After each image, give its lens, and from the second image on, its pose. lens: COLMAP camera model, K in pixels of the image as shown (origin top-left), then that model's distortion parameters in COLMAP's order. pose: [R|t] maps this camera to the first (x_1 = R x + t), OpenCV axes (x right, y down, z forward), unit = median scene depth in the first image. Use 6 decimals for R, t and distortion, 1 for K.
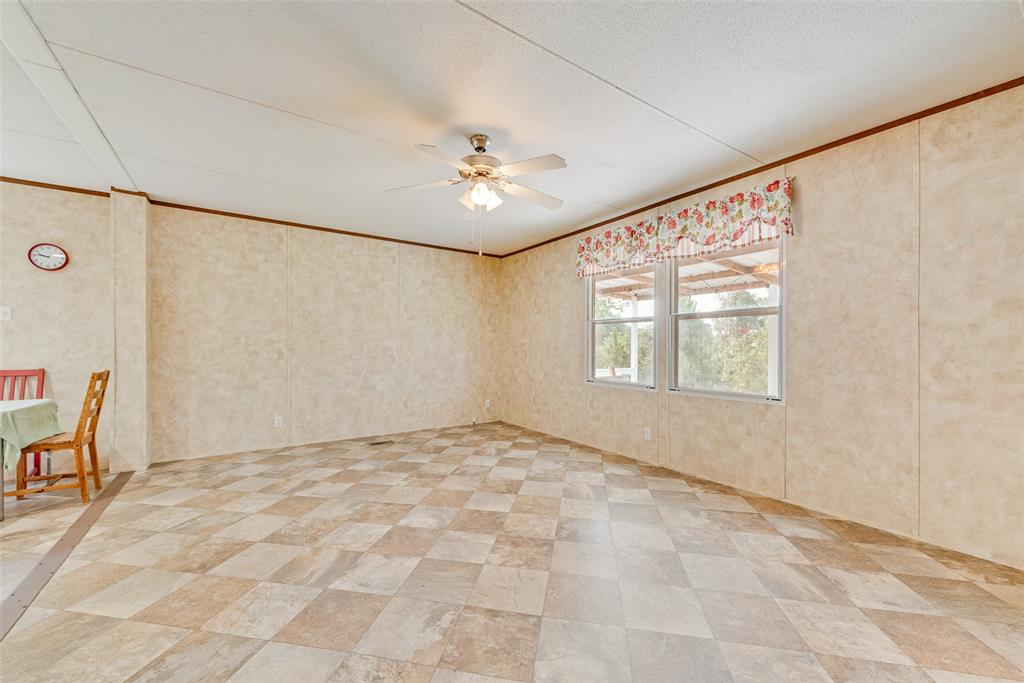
lens RADIAL K [[401.4, 0, 510.8], [0, 401.4, 344.6], [0, 0, 1]] dist [0.013672, -0.003840]
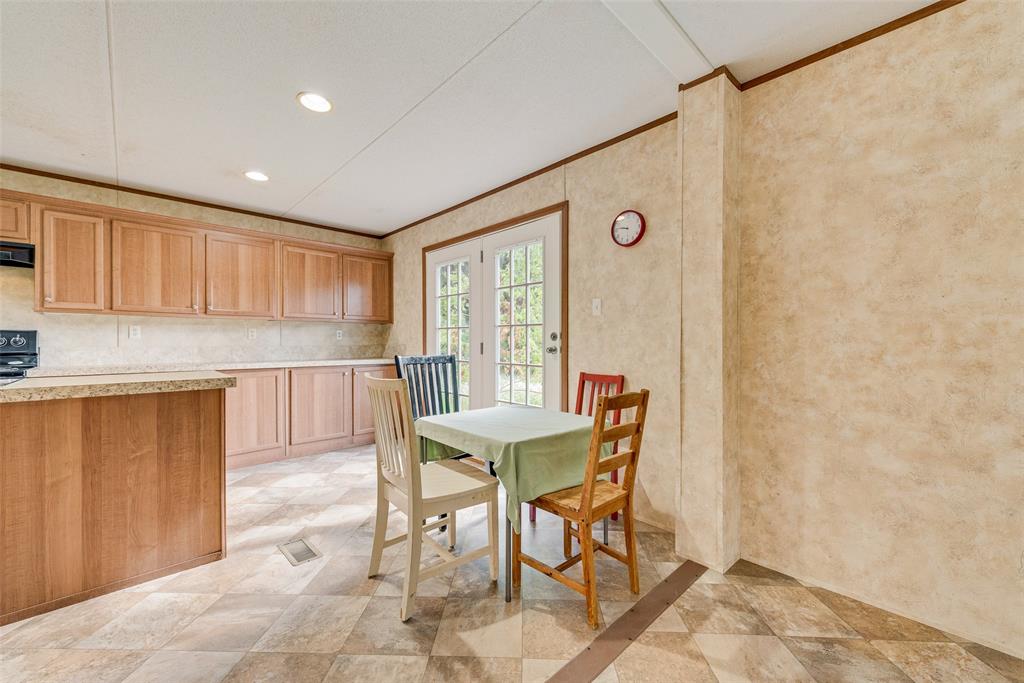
lens RADIAL K [[401.4, 0, 510.8], [0, 401.4, 344.6], [0, 0, 1]] dist [0.013672, -0.003840]
pose [[0.160152, 0.002377, -0.987090, -0.418926], [-0.002018, 0.999996, 0.002081, -0.000317], [0.987090, 0.001659, 0.160156, 0.643832]]
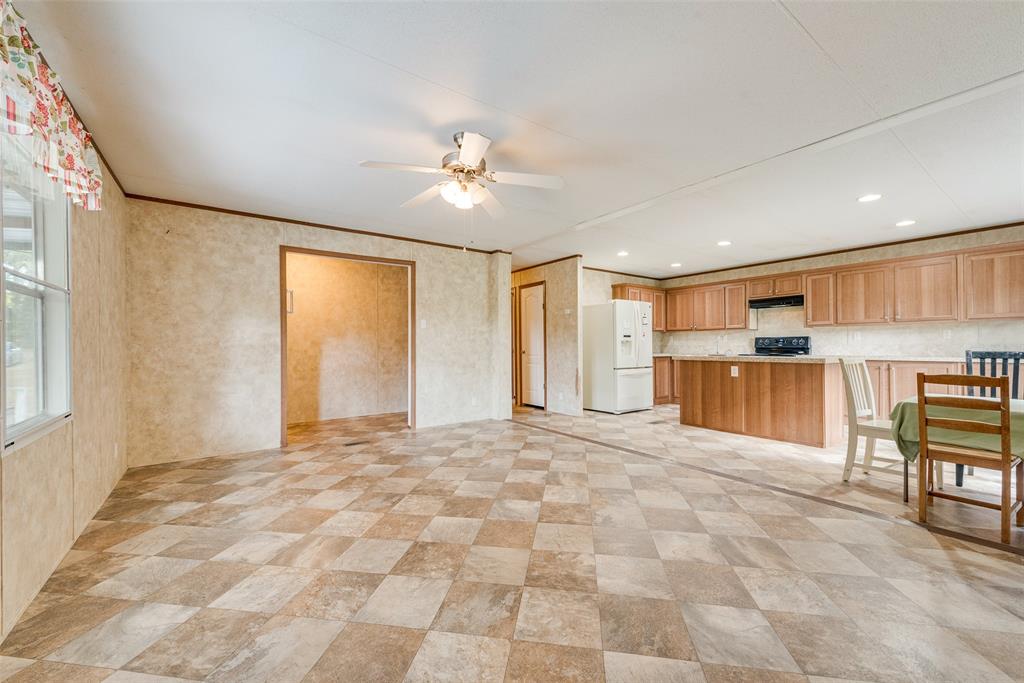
lens RADIAL K [[403.7, 0, 509.8], [0, 403.7, 340.8], [0, 0, 1]] dist [0.018287, -0.004526]
pose [[-0.999728, 0.002076, -0.023231, -0.120963], [0.002314, 0.999945, -0.010245, 0.007170], [0.023209, -0.010296, -0.999678, 1.489167]]
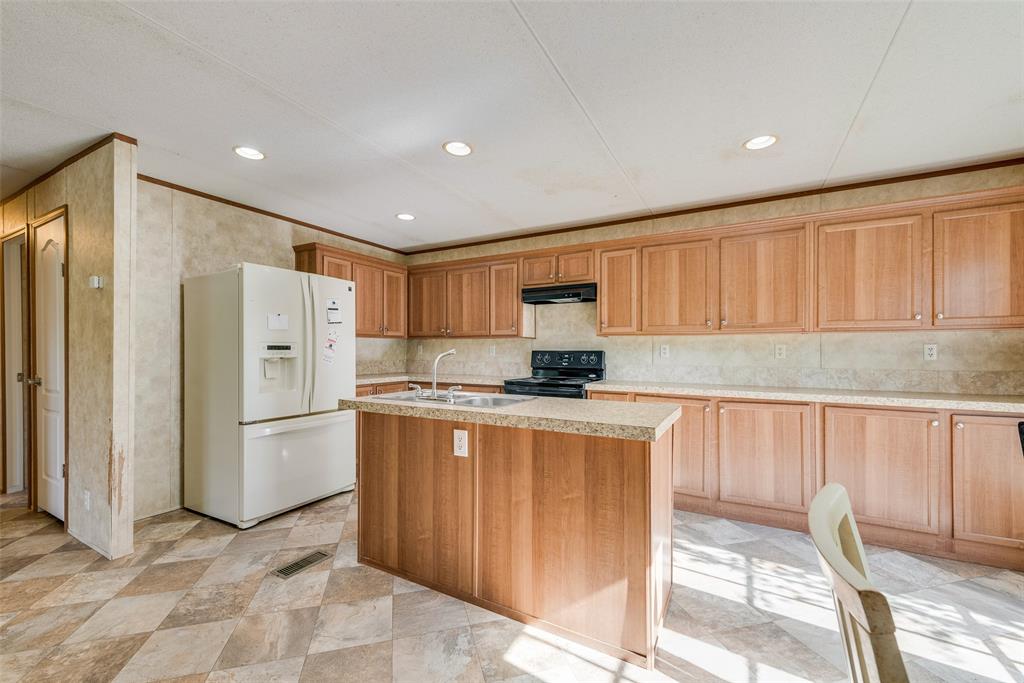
lens RADIAL K [[411.8, 0, 507.8], [0, 411.8, 347.9], [0, 0, 1]] dist [0.000064, -0.000247]
pose [[-0.898844, -0.005550, -0.438234, -0.728925], [-0.004806, 0.999985, -0.002806, -0.030026], [0.438243, -0.000415, -0.898856, 0.657286]]
